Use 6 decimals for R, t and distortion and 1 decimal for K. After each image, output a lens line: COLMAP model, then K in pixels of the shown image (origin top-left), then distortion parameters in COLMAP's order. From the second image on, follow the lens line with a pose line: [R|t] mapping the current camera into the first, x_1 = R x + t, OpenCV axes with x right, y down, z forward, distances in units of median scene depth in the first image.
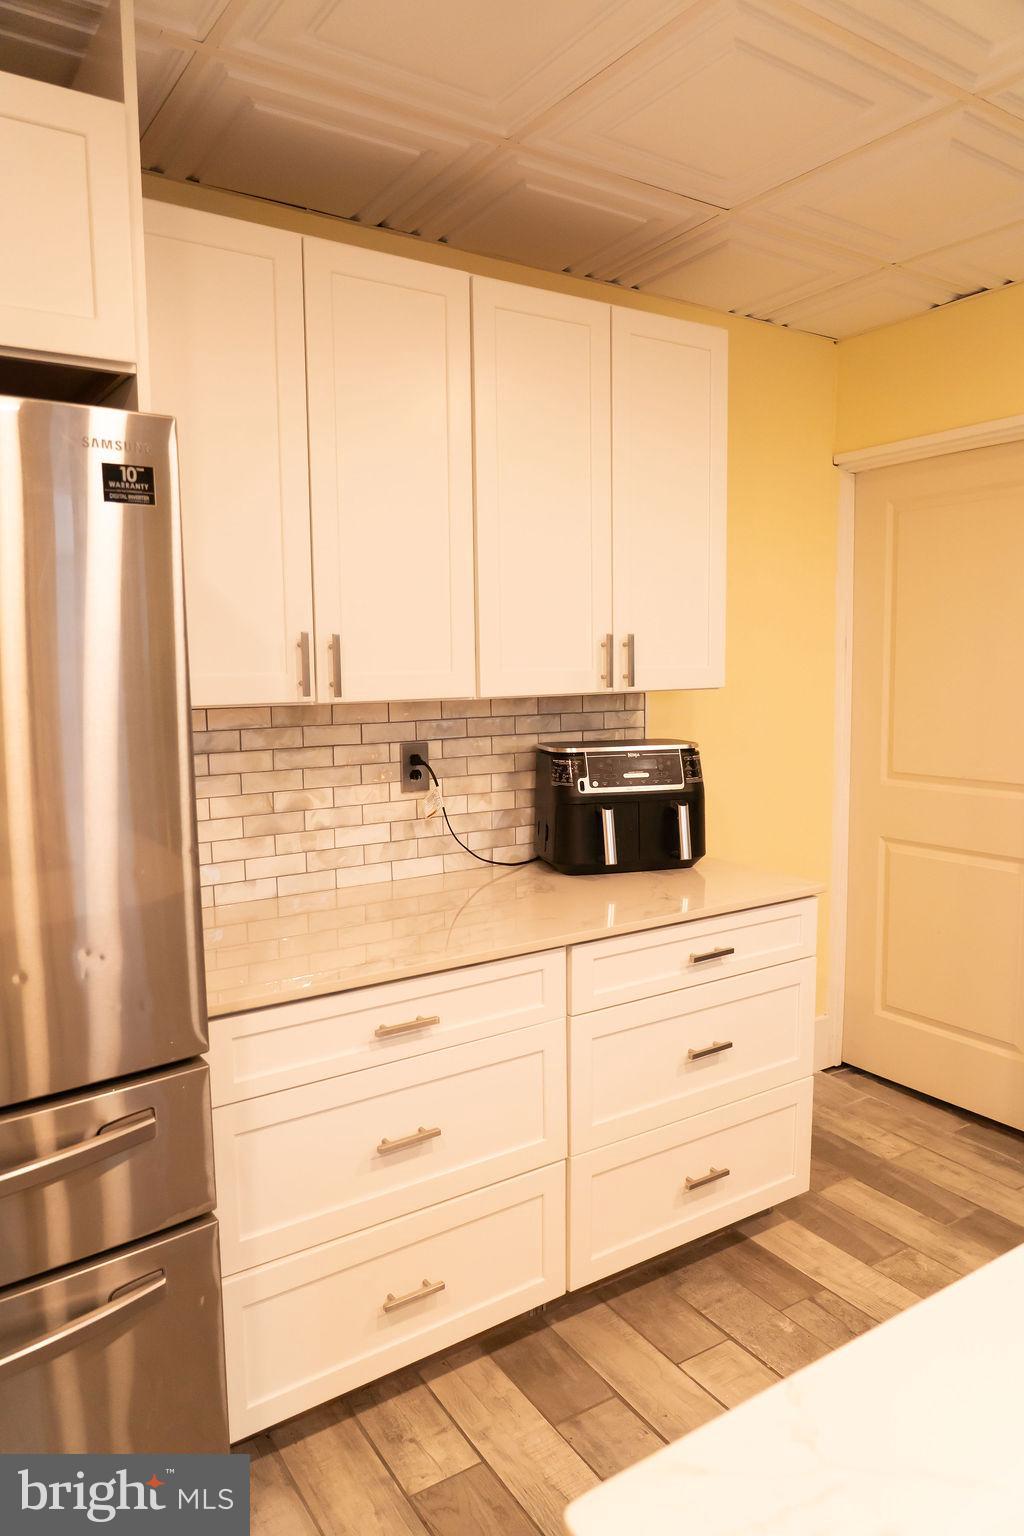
lens RADIAL K [[1050.0, 0, 518.3], [0, 1050.0, 768.2], [0, 0, 1]] dist [-0.007463, 0.008202]
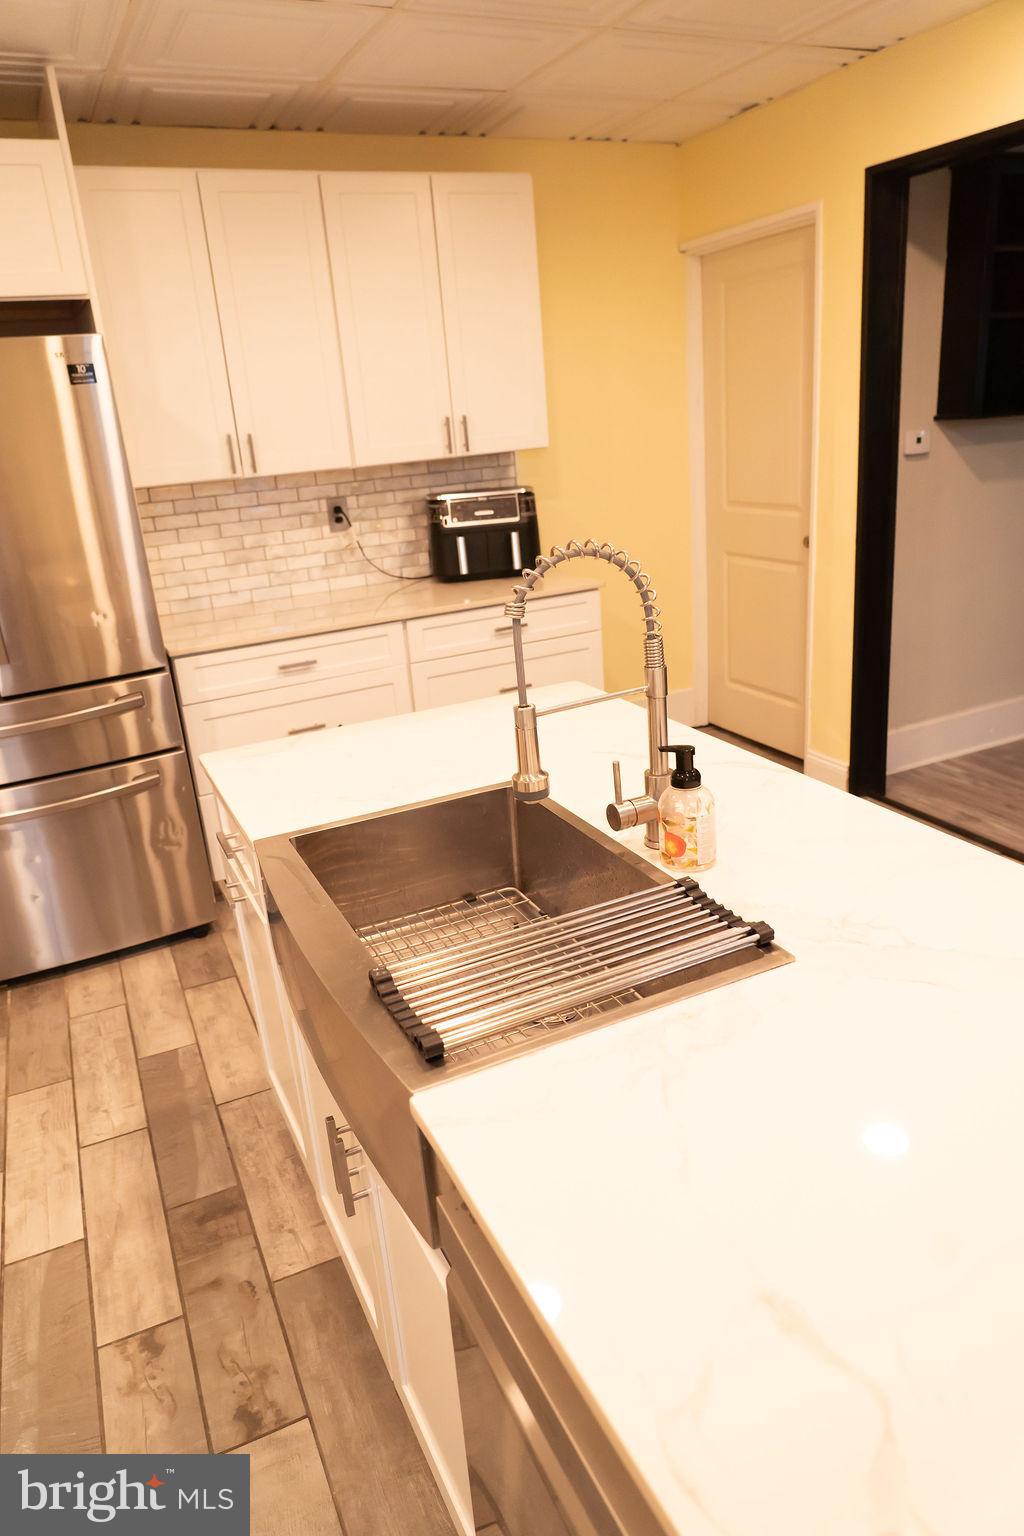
lens RADIAL K [[1050.0, 0, 518.3], [0, 1050.0, 768.2], [0, 0, 1]] dist [-0.007463, 0.008202]
pose [[0.987831, -0.012984, -0.154989, 0.388231], [0.048564, 0.972435, 0.228059, 0.021998], [0.147755, -0.232811, 0.961232, -0.501001]]
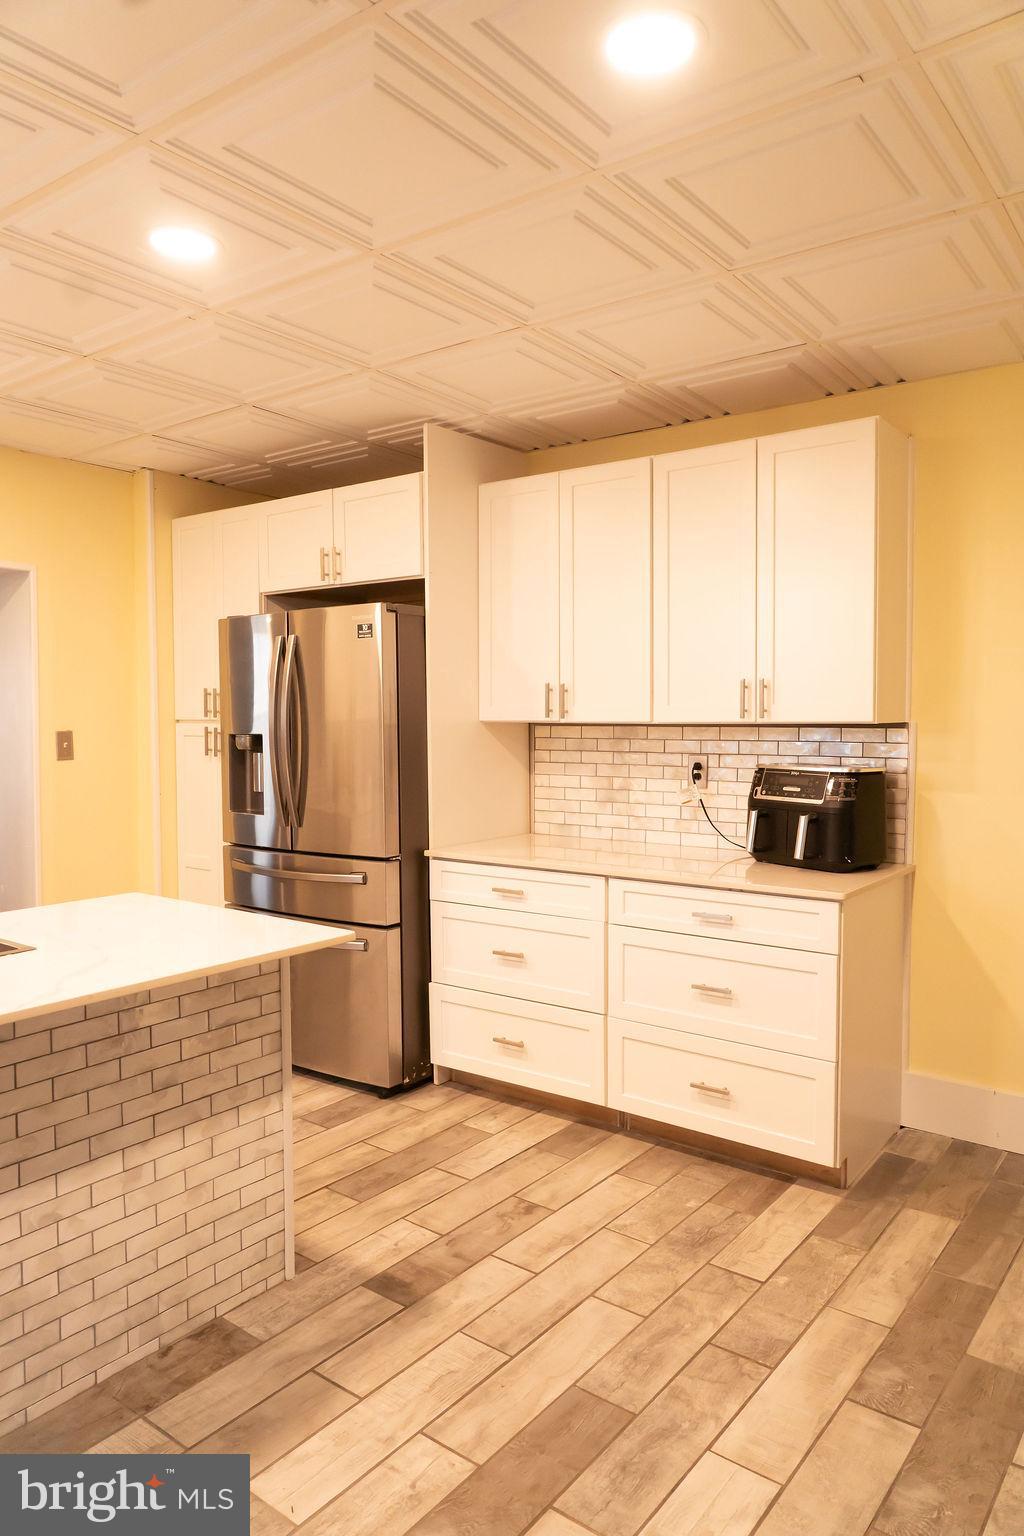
lens RADIAL K [[1027.2, 0, 487.3], [0, 1027.2, 761.7], [0, 0, 1]] dist [-0.003497, 0.002602]
pose [[0.319107, 0.053250, -0.946222, 1.173097], [-0.103794, 0.994378, 0.020956, -0.014013], [0.942018, 0.091525, 0.322840, 0.256244]]
